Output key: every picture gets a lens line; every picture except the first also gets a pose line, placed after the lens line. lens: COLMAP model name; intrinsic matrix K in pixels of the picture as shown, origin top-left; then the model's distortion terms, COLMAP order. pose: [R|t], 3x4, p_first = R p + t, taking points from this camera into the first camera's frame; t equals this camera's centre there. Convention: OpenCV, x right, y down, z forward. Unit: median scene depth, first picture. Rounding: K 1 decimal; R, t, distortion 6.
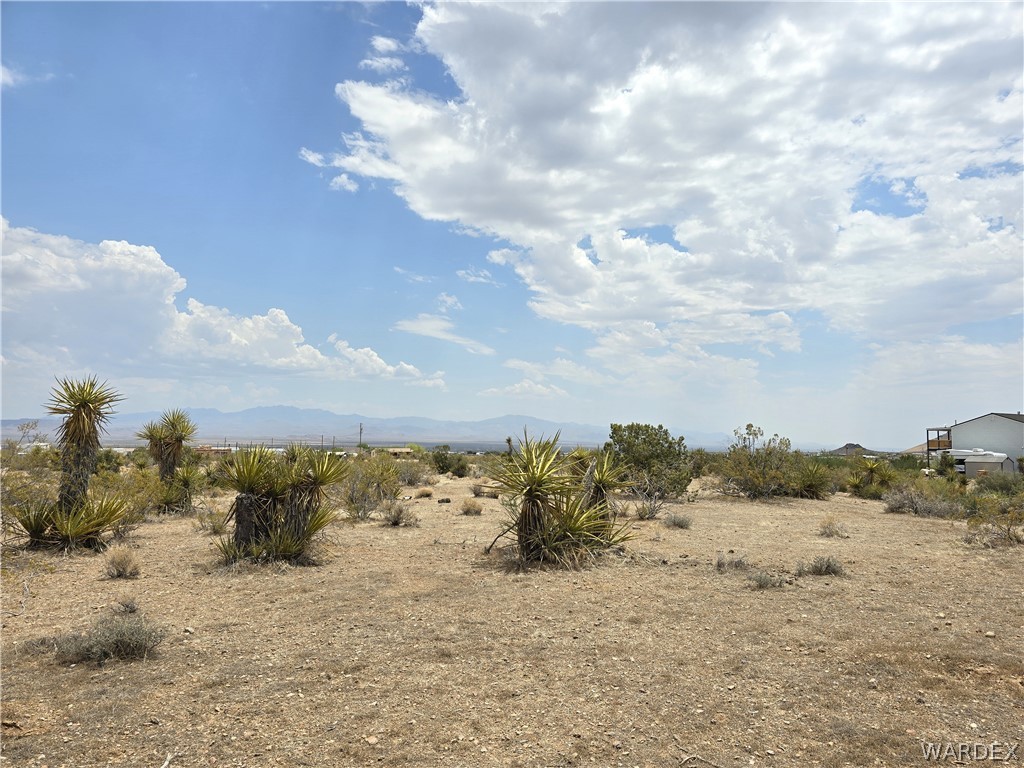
lens RADIAL K [[679.6, 0, 518.0], [0, 679.6, 389.0], [0, 0, 1]] dist [0.070772, -0.070990]
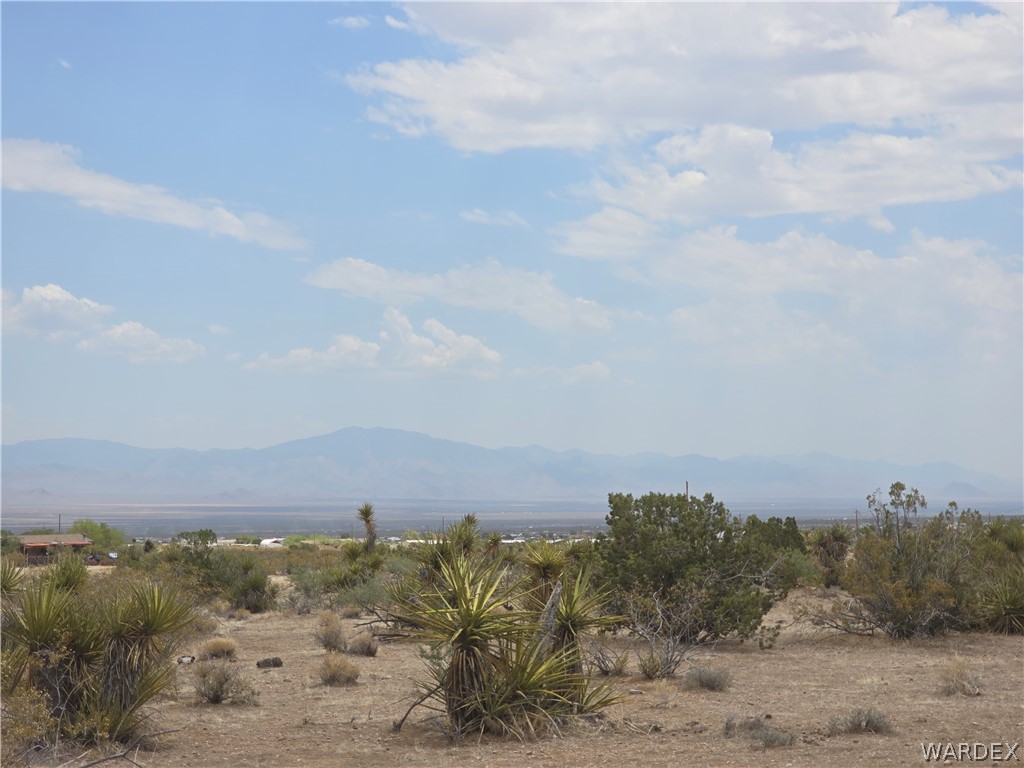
lens RADIAL K [[1943.3, 0, 526.2], [0, 1943.3, 371.7], [0, 0, 1]] dist [0.034922, 0.000000]
pose [[0.996866, -0.019956, 0.076552, -0.045900], [0.019117, 0.999749, 0.011674, -0.098306], [-0.076766, -0.010174, 0.996997, -0.689541]]
